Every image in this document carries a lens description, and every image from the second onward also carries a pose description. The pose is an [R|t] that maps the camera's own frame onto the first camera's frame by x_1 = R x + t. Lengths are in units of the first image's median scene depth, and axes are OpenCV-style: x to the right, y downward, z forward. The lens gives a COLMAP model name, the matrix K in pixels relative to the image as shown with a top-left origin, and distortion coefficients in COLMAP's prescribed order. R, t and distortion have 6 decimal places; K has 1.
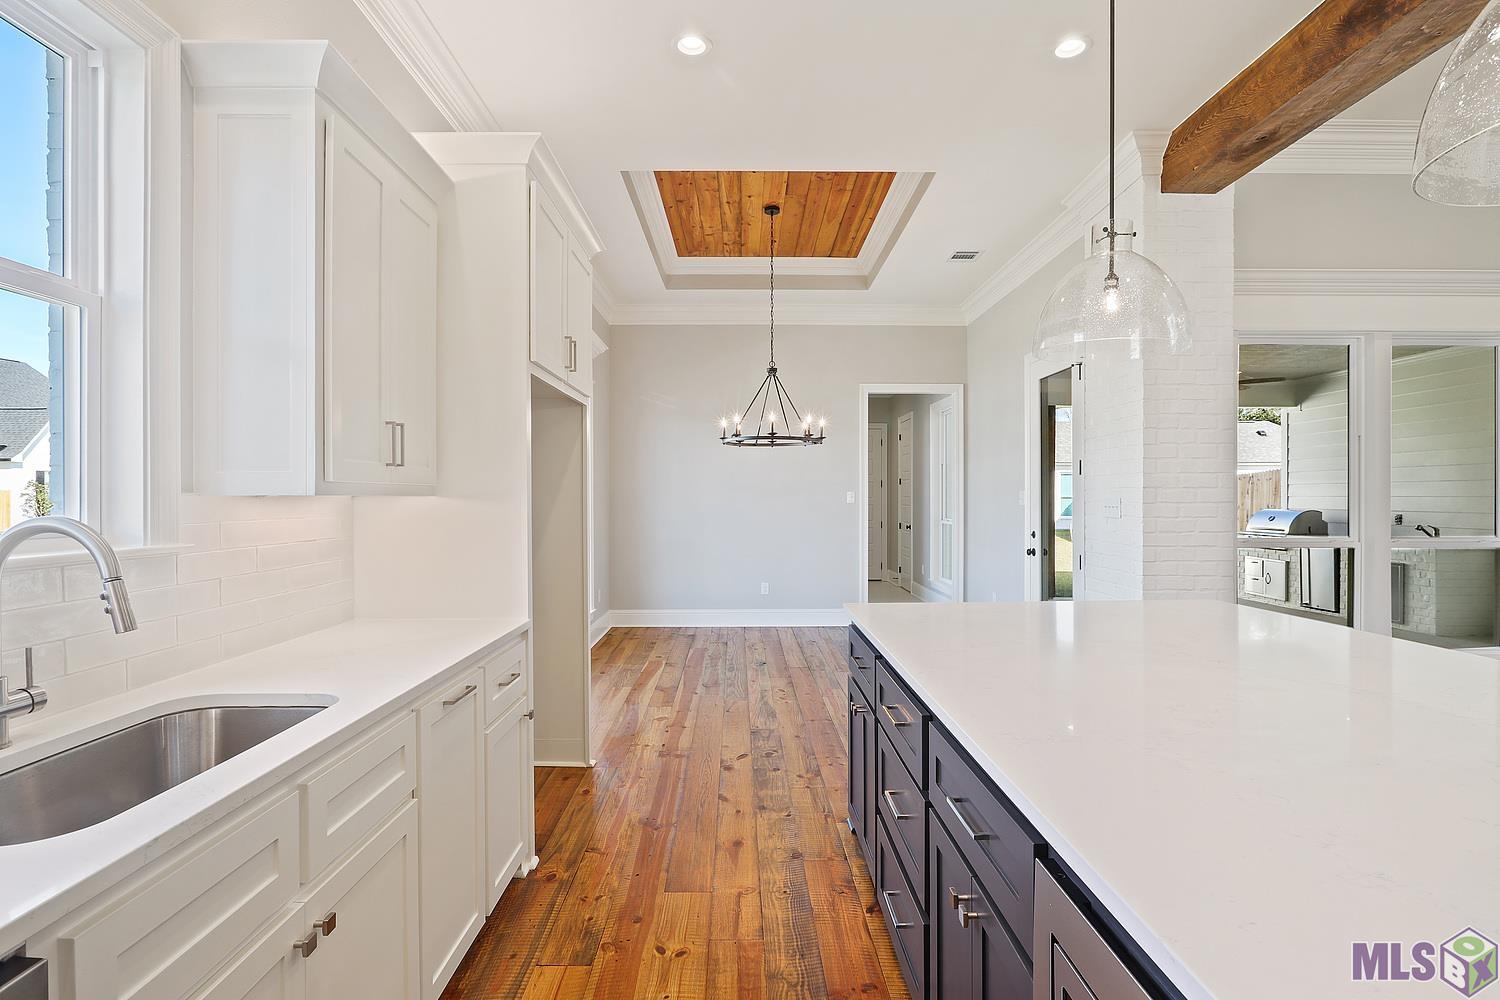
lens RADIAL K [[758.2, 0, 759.4], [0, 758.2, 510.8], [0, 0, 1]] dist [0.000523, 0.000118]
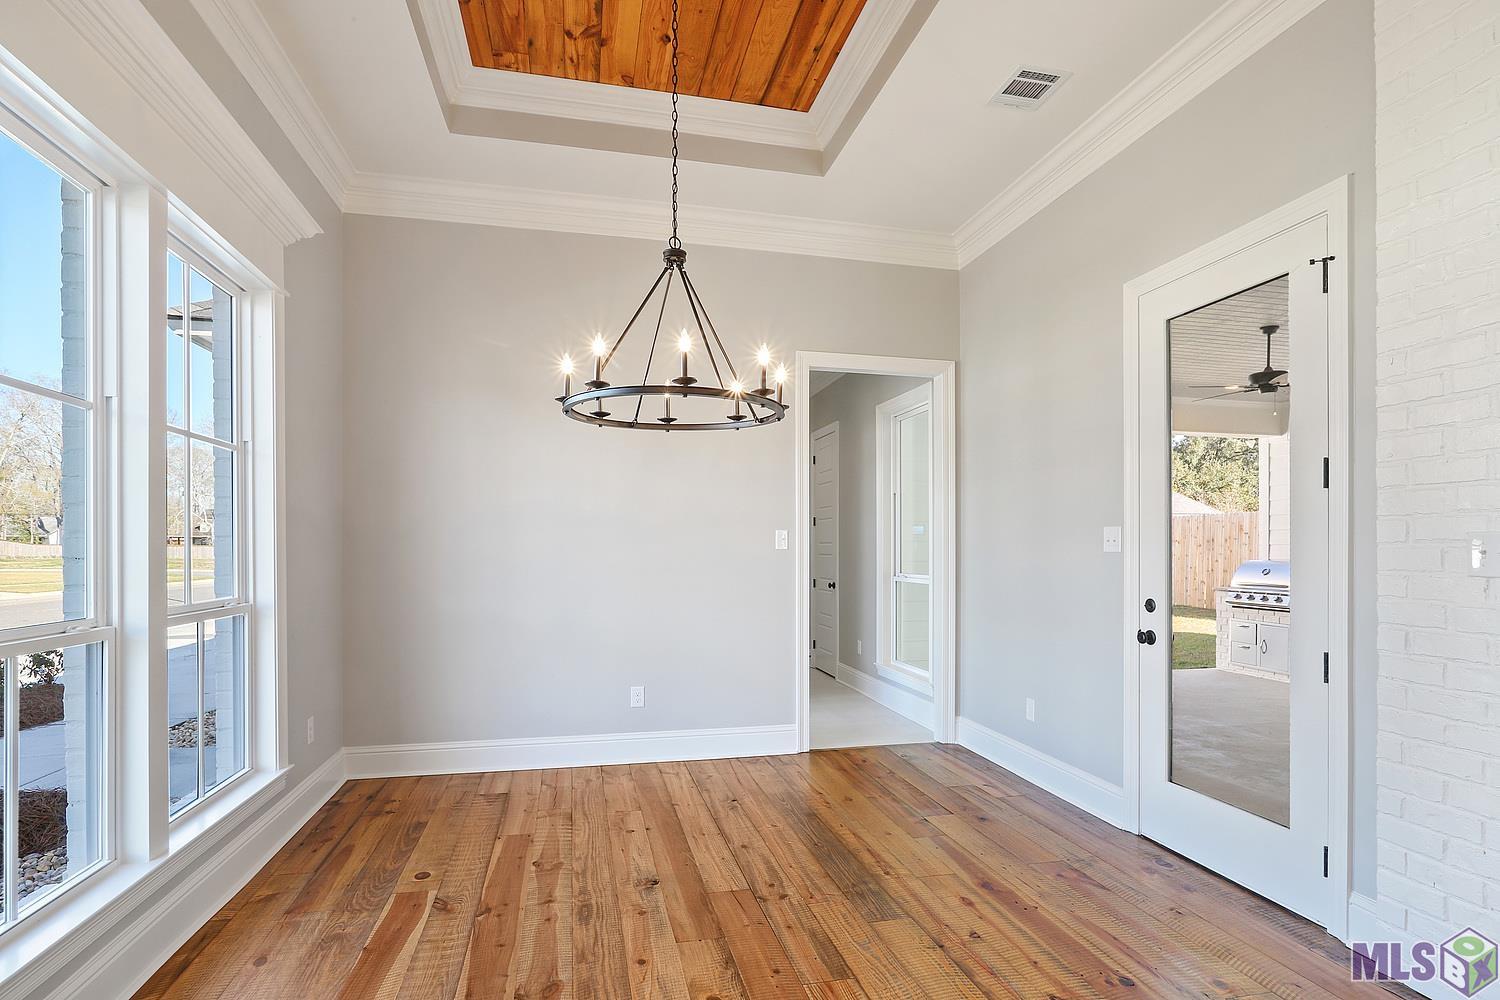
lens RADIAL K [[737.2, 0, 756.4], [0, 737.2, 568.7], [0, 0, 1]] dist [-0.014357, -0.000089]
pose [[0.976930, -0.001677, 0.213555, -0.025826], [0.000036, 0.999970, 0.007686, 0.000896], [-0.213561, -0.007501, 0.976901, 0.470686]]
